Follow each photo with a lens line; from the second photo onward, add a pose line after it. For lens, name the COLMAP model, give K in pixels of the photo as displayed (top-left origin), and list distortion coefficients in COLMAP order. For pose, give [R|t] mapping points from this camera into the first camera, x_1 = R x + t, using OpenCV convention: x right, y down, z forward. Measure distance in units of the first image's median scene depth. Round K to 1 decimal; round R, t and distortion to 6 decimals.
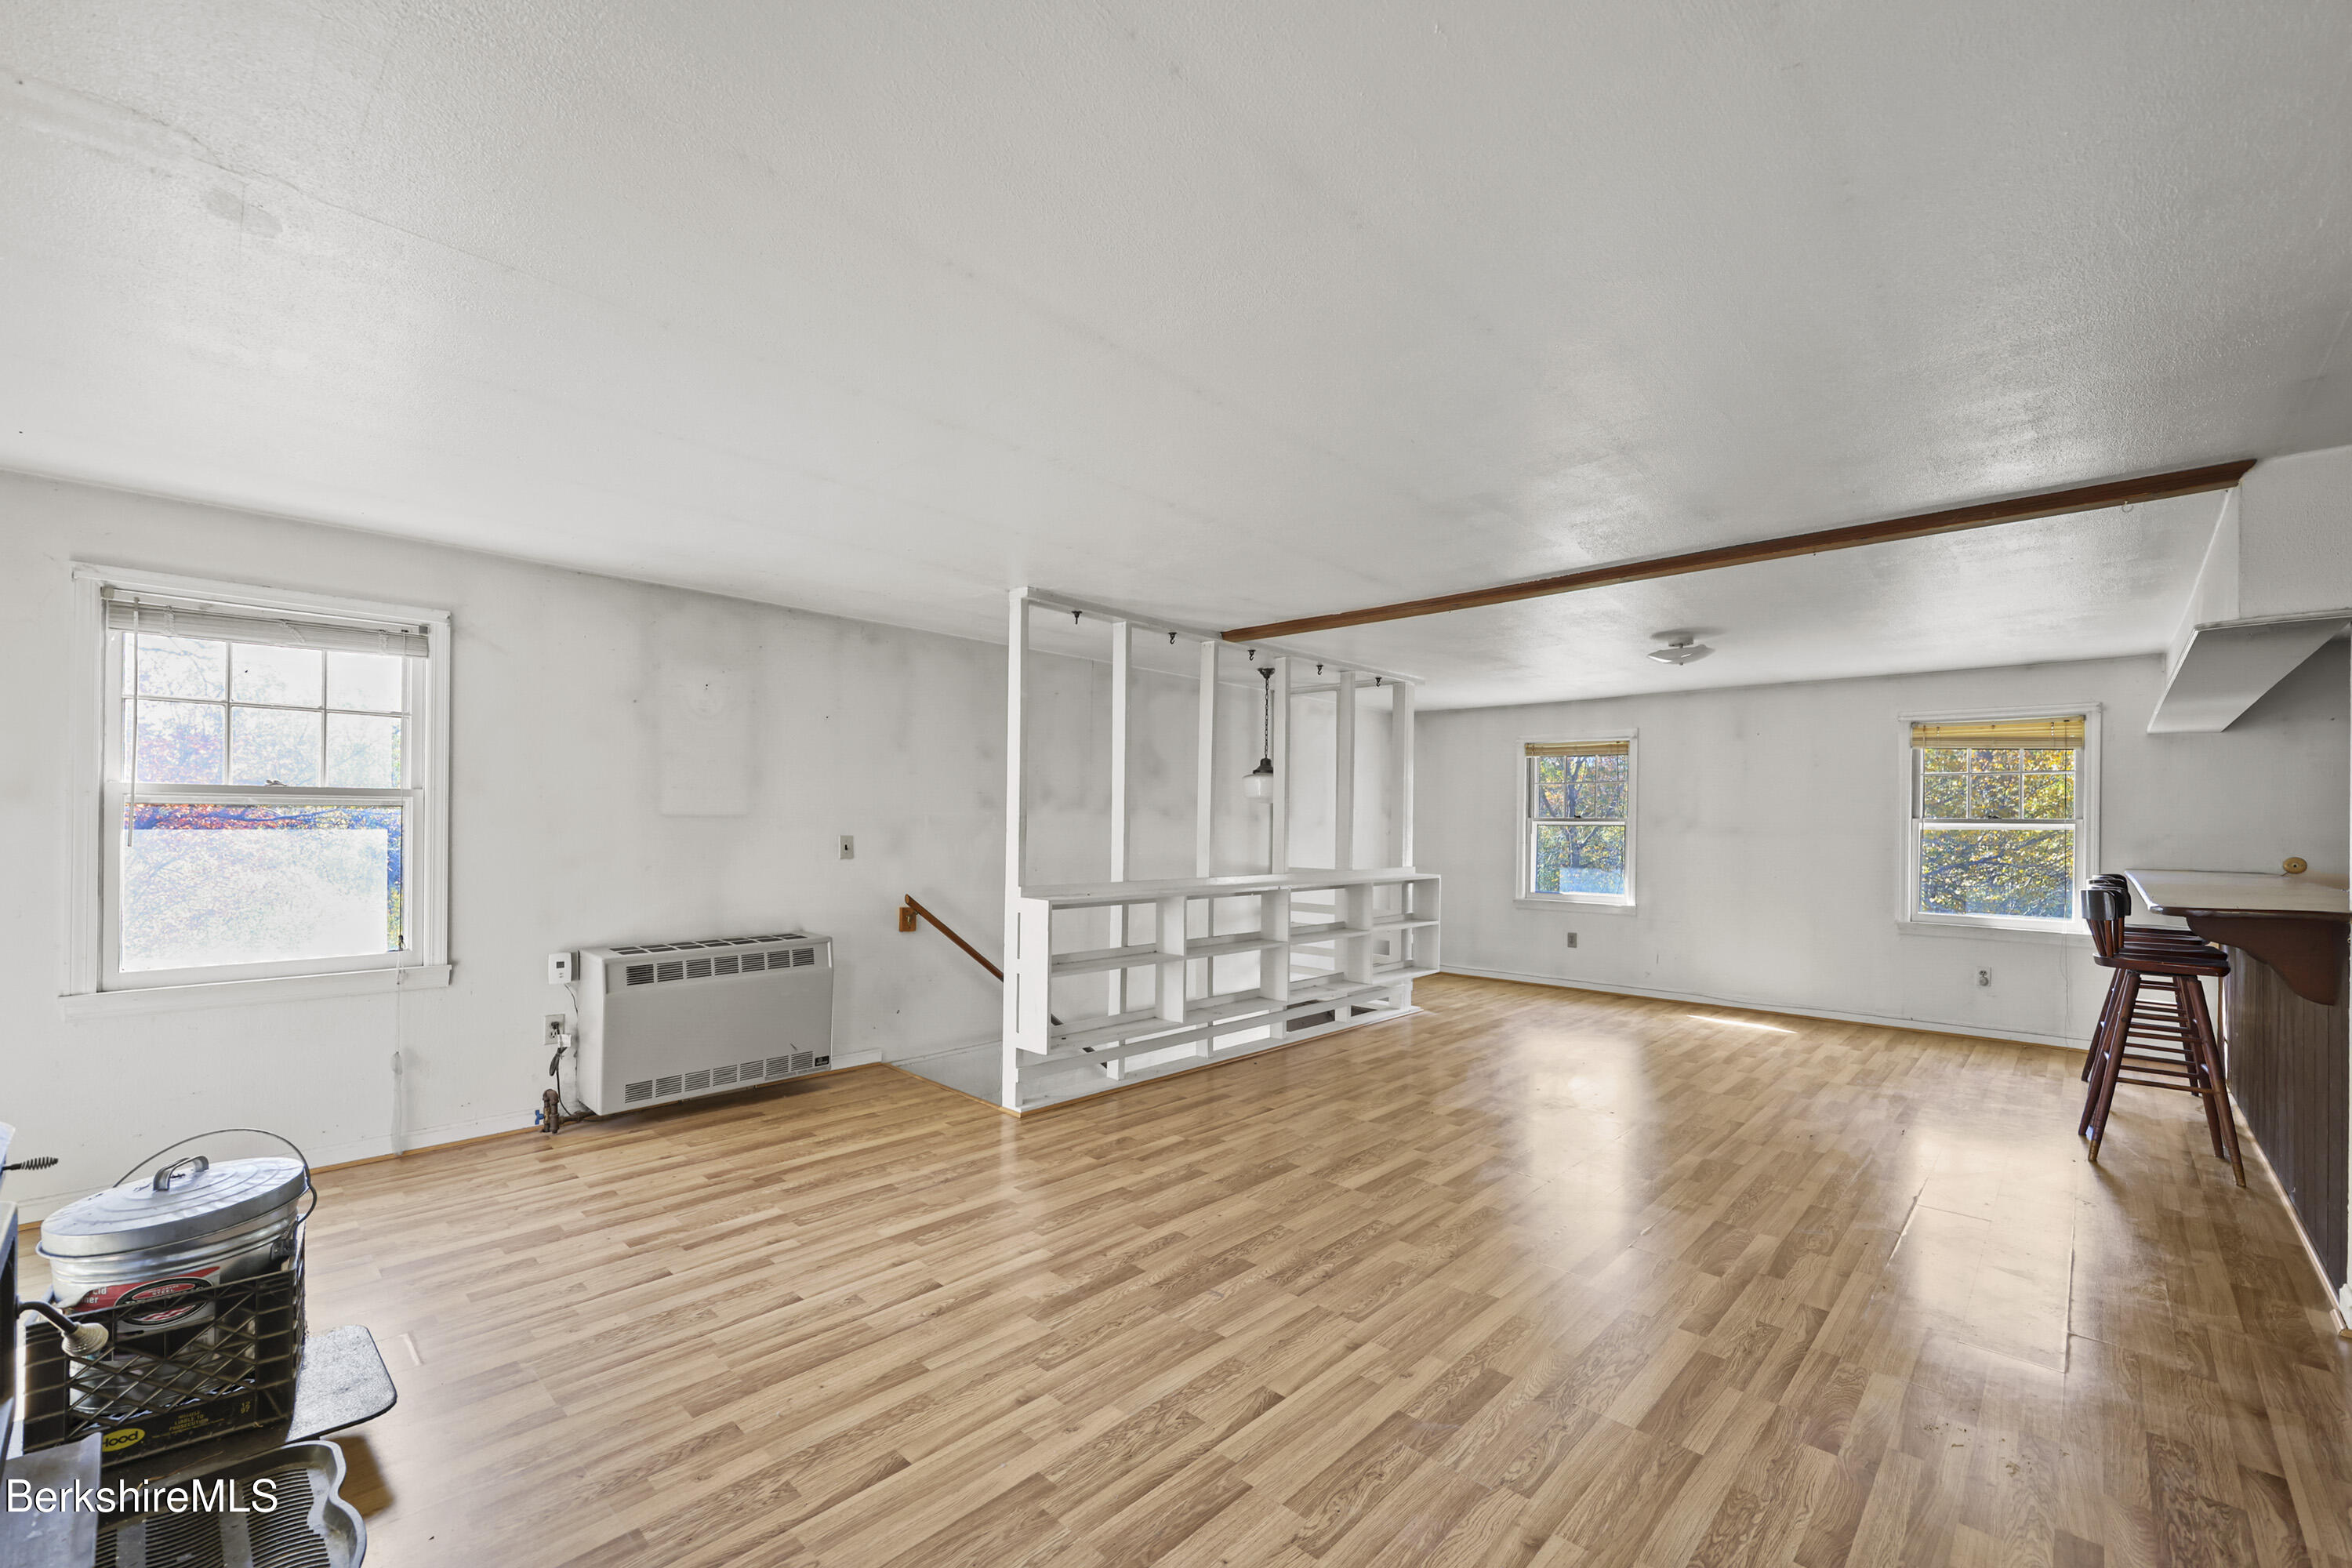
lens RADIAL K [[966.3, 0, 1139.7], [0, 966.3, 830.5], [0, 0, 1]] dist [0.000298, 0.000045]
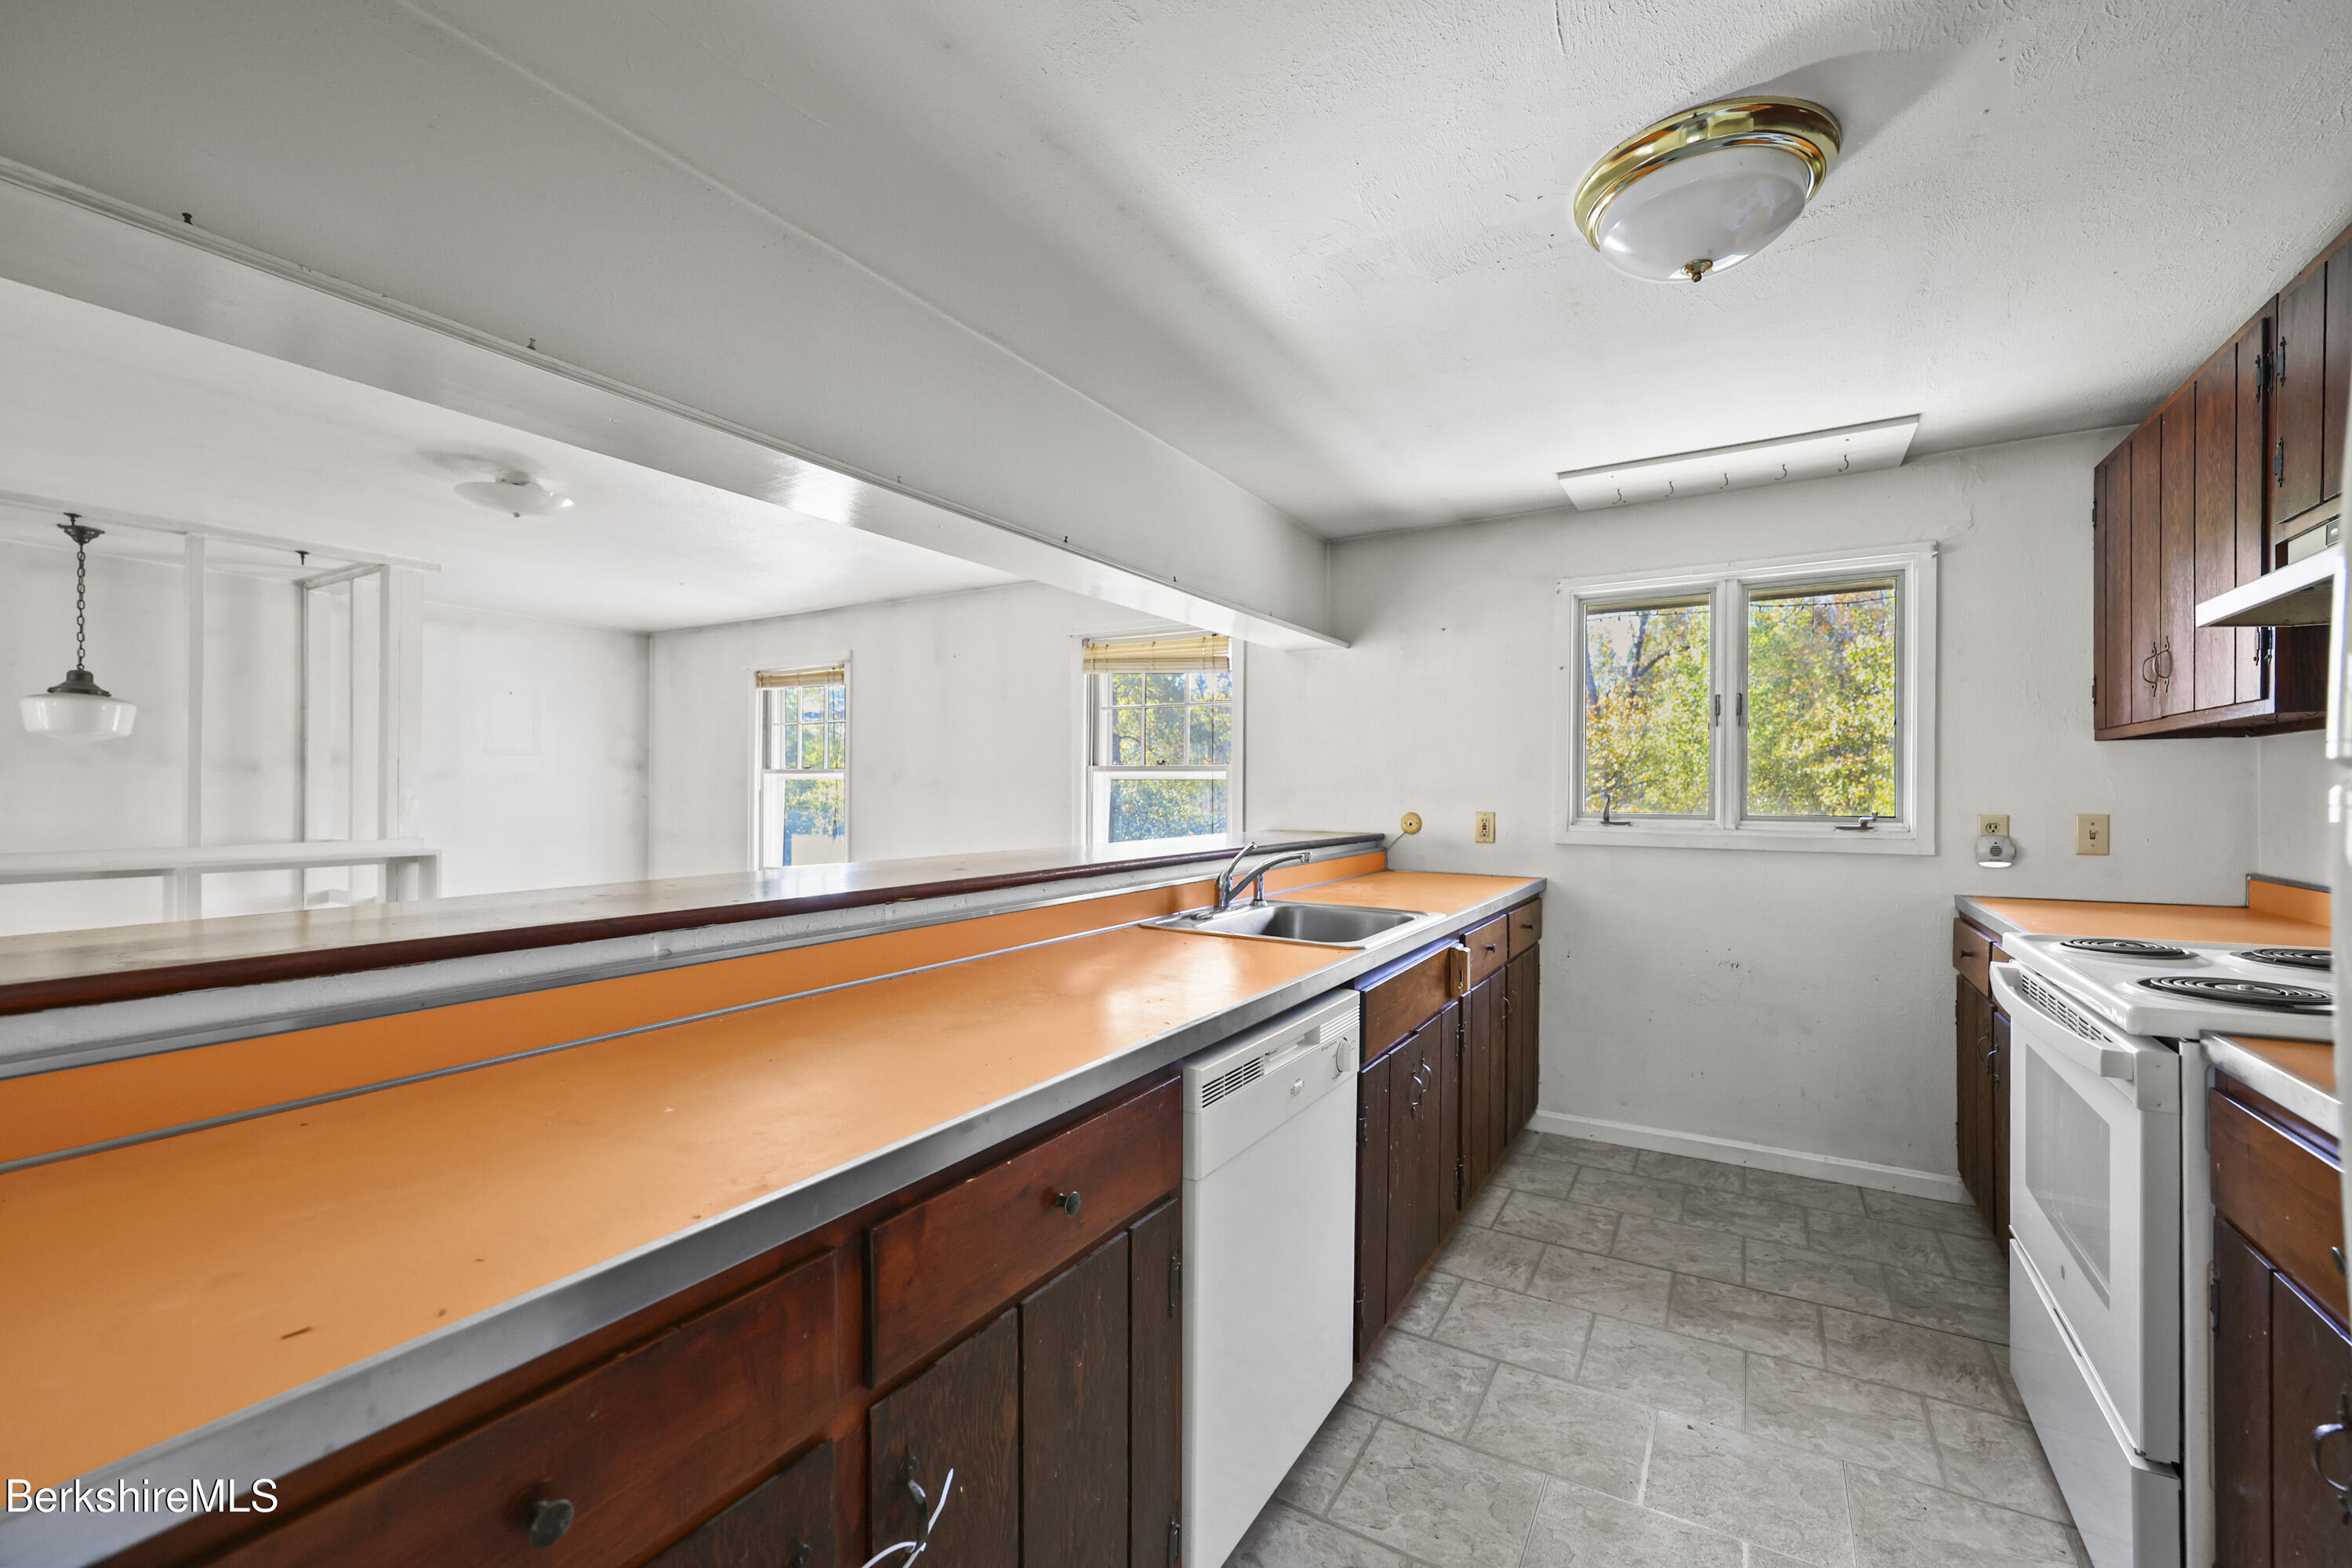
lens RADIAL K [[966.3, 0, 1172.3], [0, 966.3, 795.6], [0, 0, 1]] dist [0.000298, 0.000045]
pose [[0.970011, -0.009328, 0.242881, 1.070684], [0.008702, 0.999955, 0.003651, 0.012877], [-0.242904, -0.001428, 0.970049, 0.397664]]
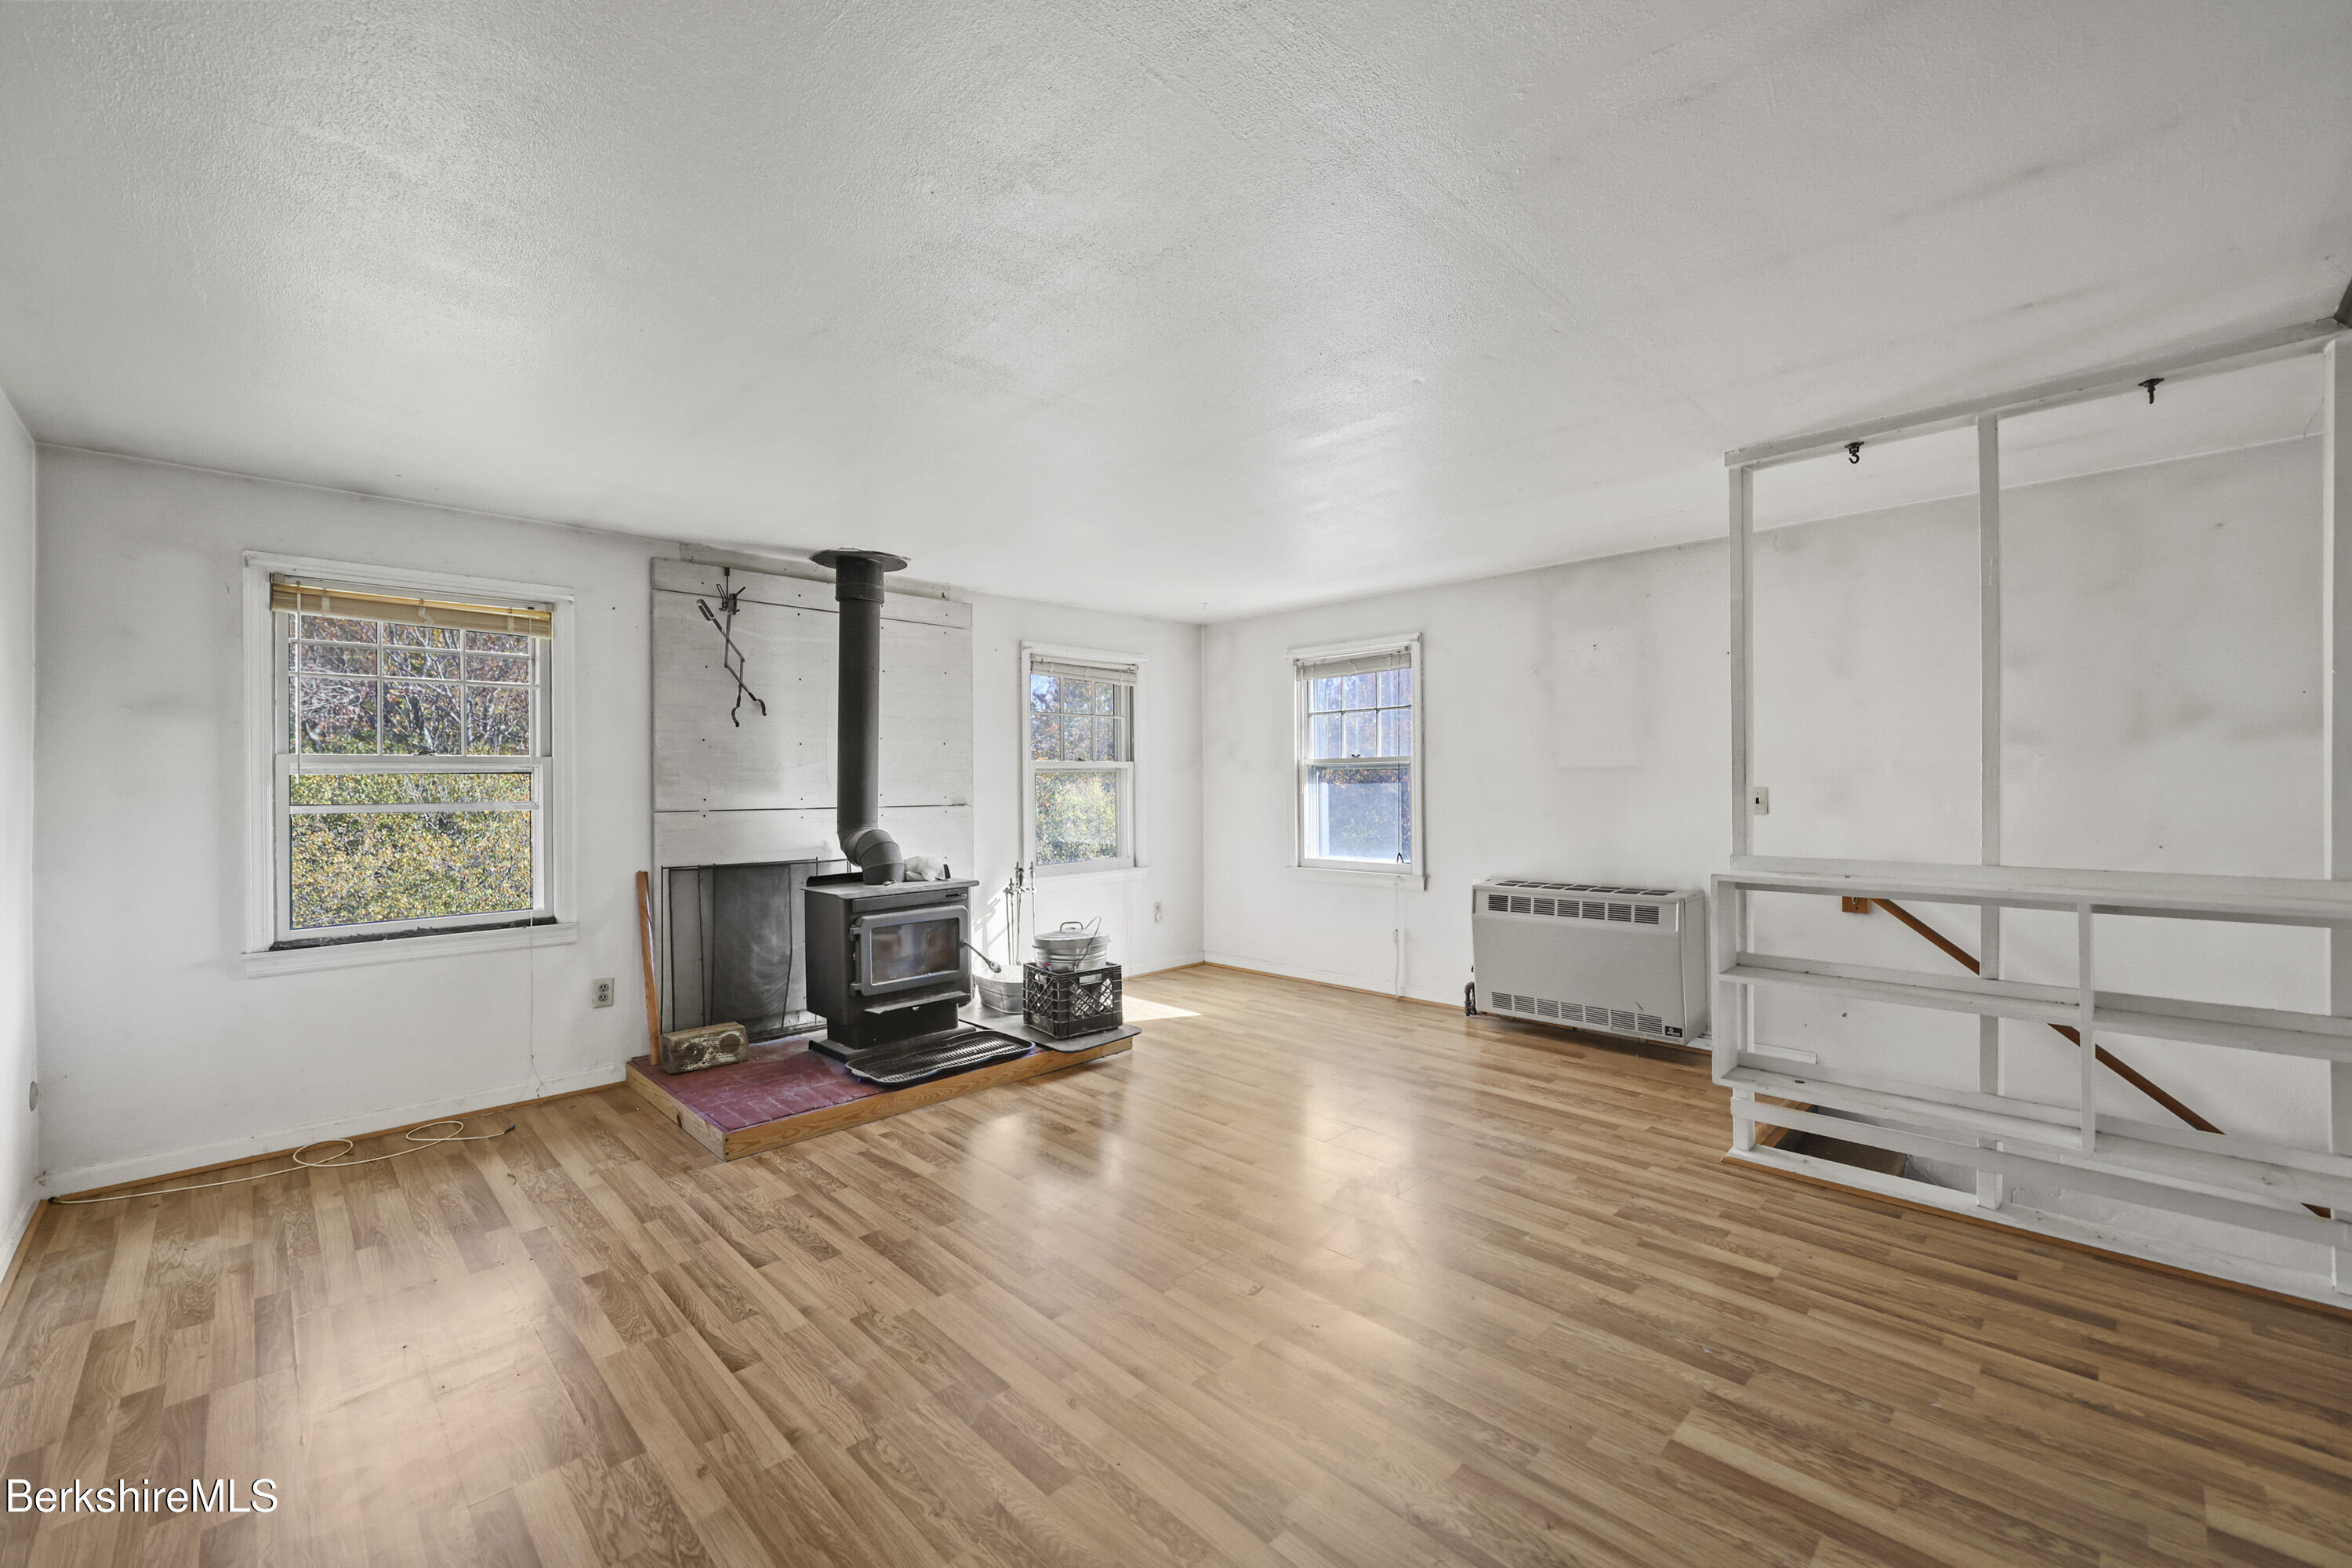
lens RADIAL K [[945.4, 0, 1226.7], [0, 945.4, 777.5], [0, 0, 1]] dist [-0.000991, 0.000284]
pose [[0.016741, -0.011456, -0.999794, 0.662197], [0.001870, 0.999933, -0.011427, 0.006950], [0.999858, -0.001678, 0.016761, 0.657065]]
